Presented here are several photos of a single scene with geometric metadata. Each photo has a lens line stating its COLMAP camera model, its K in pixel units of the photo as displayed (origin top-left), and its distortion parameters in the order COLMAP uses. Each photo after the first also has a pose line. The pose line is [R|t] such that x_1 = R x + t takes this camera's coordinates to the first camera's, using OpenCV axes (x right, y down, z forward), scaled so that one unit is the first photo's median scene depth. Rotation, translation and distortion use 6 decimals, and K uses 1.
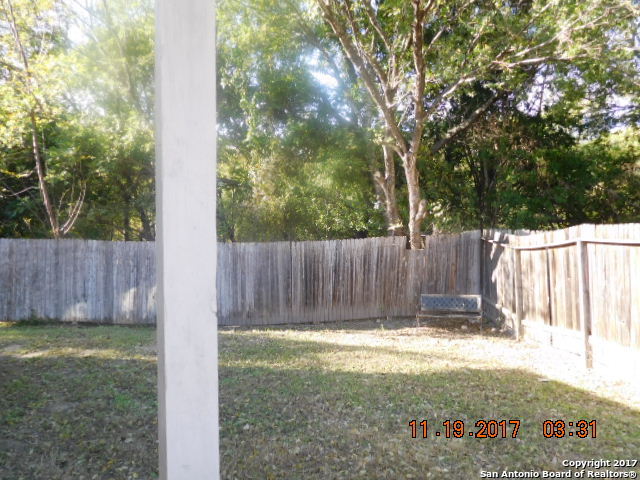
lens RADIAL K [[474.8, 0, 316.9], [0, 474.8, 239.2], [0, 0, 1]] dist [-0.006494, 0.005898]
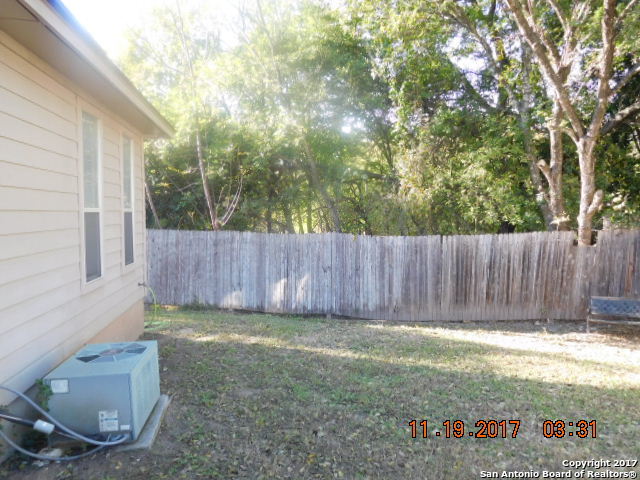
lens RADIAL K [[474.8, 0, 322.7], [0, 474.8, 239.4], [0, 0, 1]] dist [-0.006494, 0.005898]
pose [[0.971563, 0.012606, -0.236447, -0.063067], [-0.009276, 0.999842, 0.015188, 0.000475], [0.236601, -0.012563, 0.971526, 0.015440]]
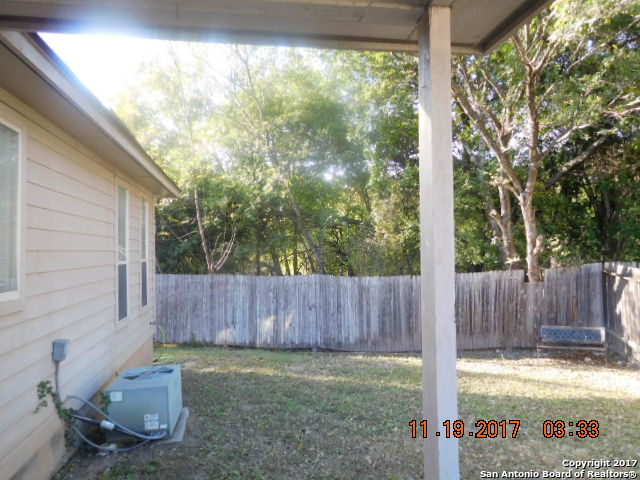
lens RADIAL K [[474.8, 0, 322.4], [0, 474.8, 243.7], [0, 0, 1]] dist [-0.006494, 0.005898]
pose [[0.978098, -0.019891, -0.207194, -0.028878], [0.008407, 0.998386, -0.056162, -0.008805], [0.207977, 0.053190, 0.976686, -0.116951]]
